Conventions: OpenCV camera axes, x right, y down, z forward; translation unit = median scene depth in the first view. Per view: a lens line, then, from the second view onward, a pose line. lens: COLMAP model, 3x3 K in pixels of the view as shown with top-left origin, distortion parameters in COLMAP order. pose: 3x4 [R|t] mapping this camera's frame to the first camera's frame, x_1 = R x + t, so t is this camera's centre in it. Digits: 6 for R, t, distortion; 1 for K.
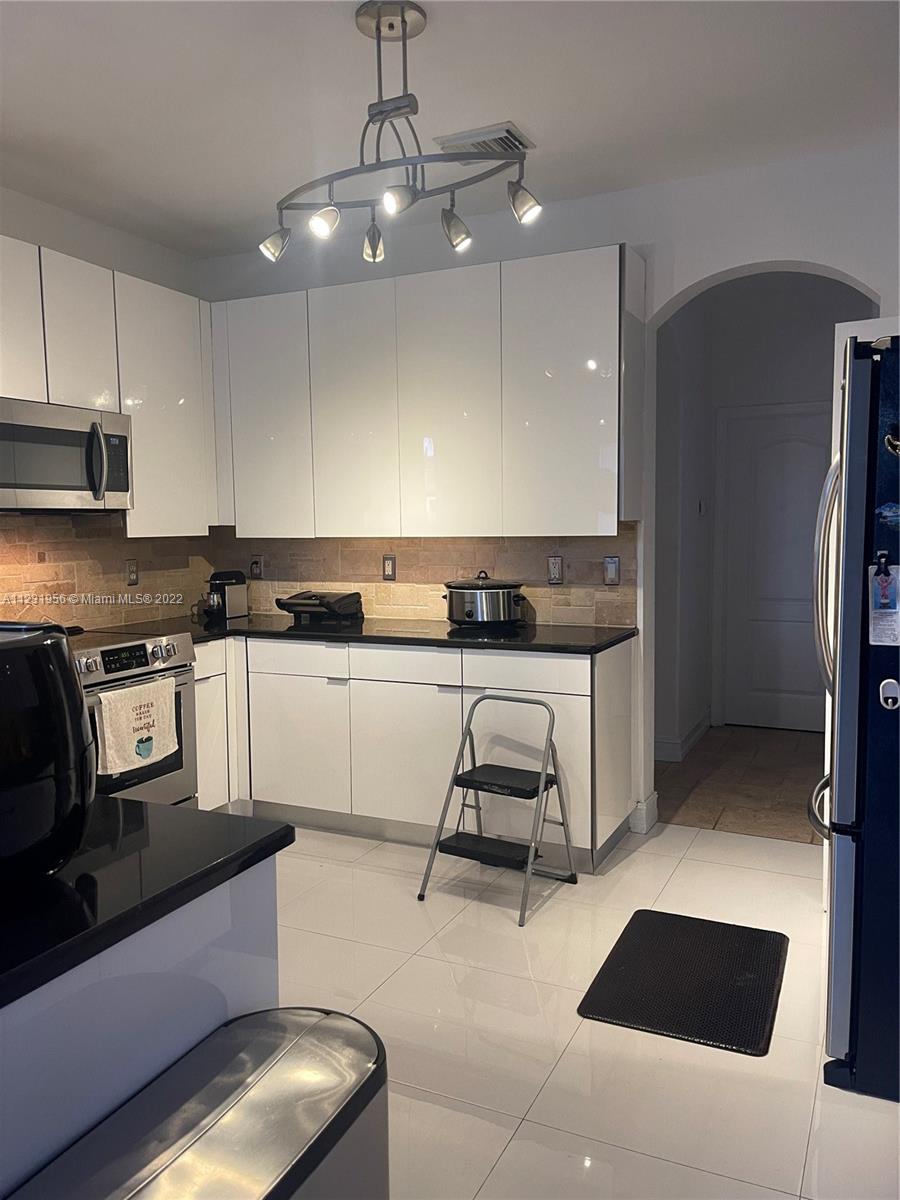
lens RADIAL K [[915.5, 0, 450.0], [0, 915.5, 600.0], [0, 0, 1]] dist [0.102001, -0.136885]
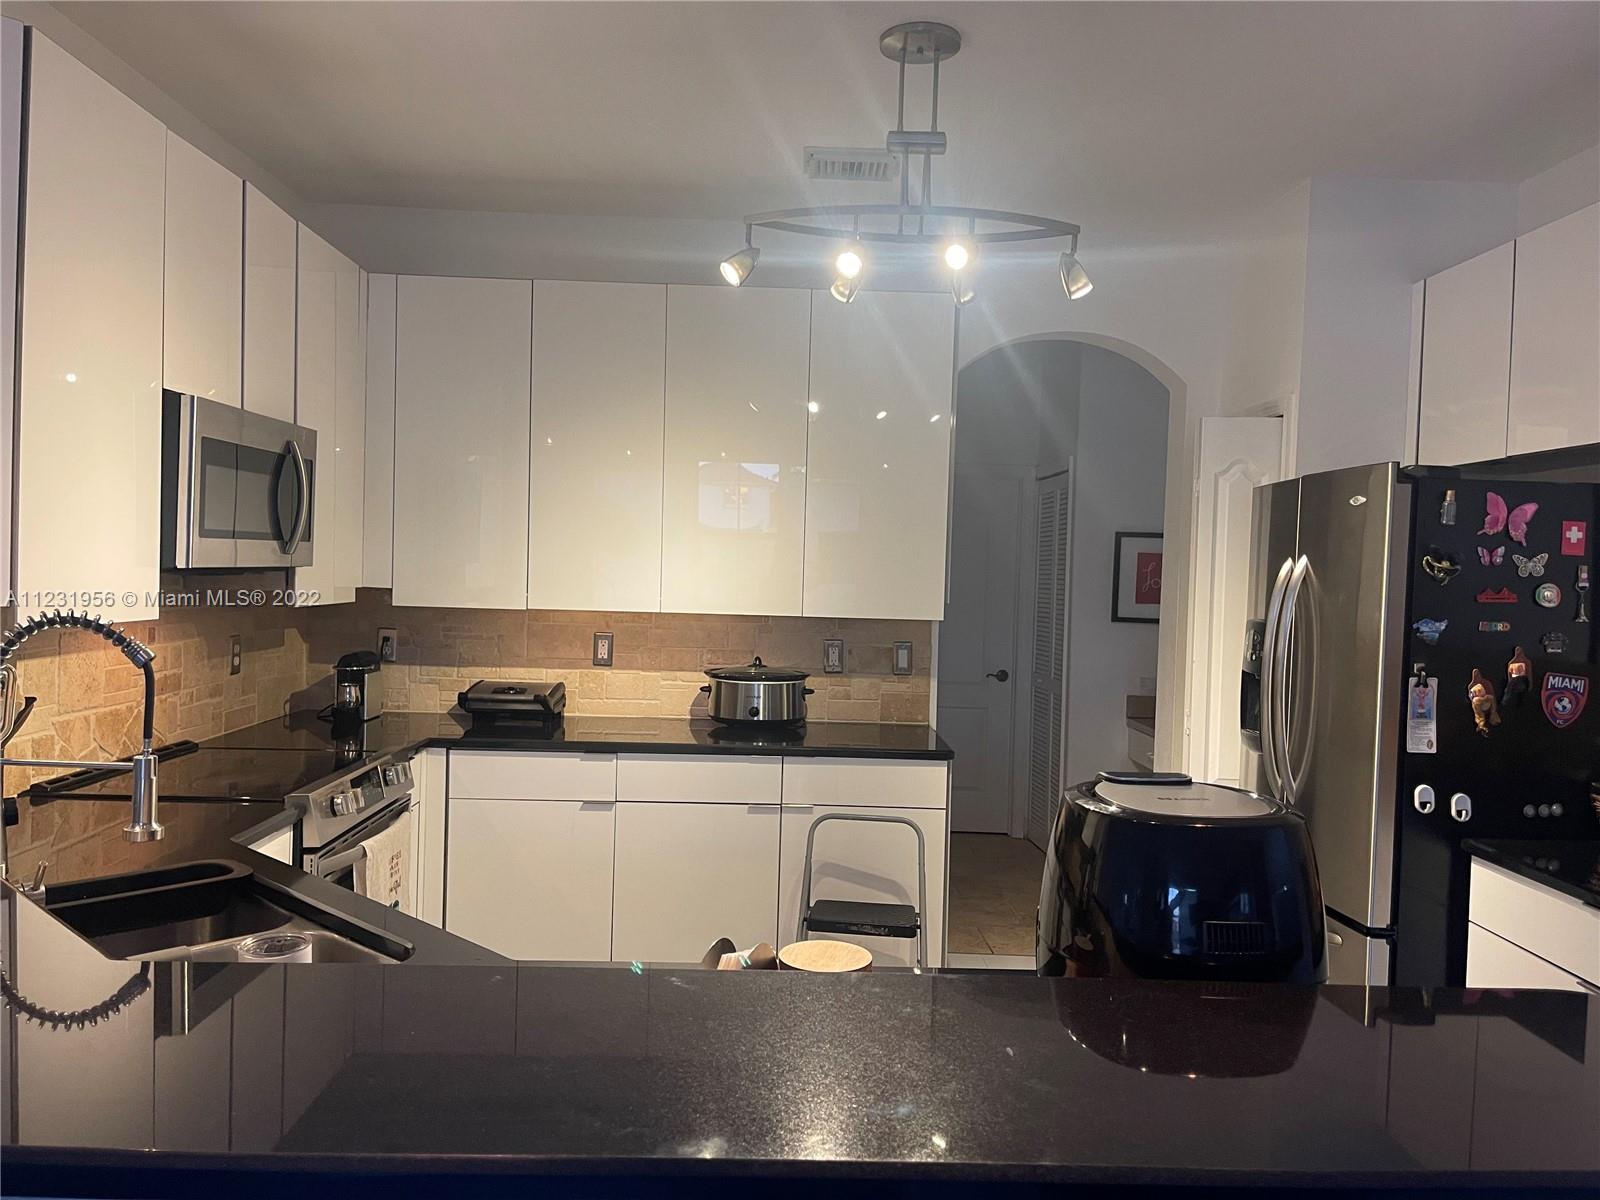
lens RADIAL K [[1221.5, 0, 800.0], [0, 1221.5, 600.0], [0, 0, 1]] dist [0.088343, -0.128521]
pose [[0.893219, 0.025803, 0.448881, -0.414298], [-0.002349, 0.998606, -0.052730, -0.025292], [-0.449616, 0.046045, 0.892034, 0.026938]]
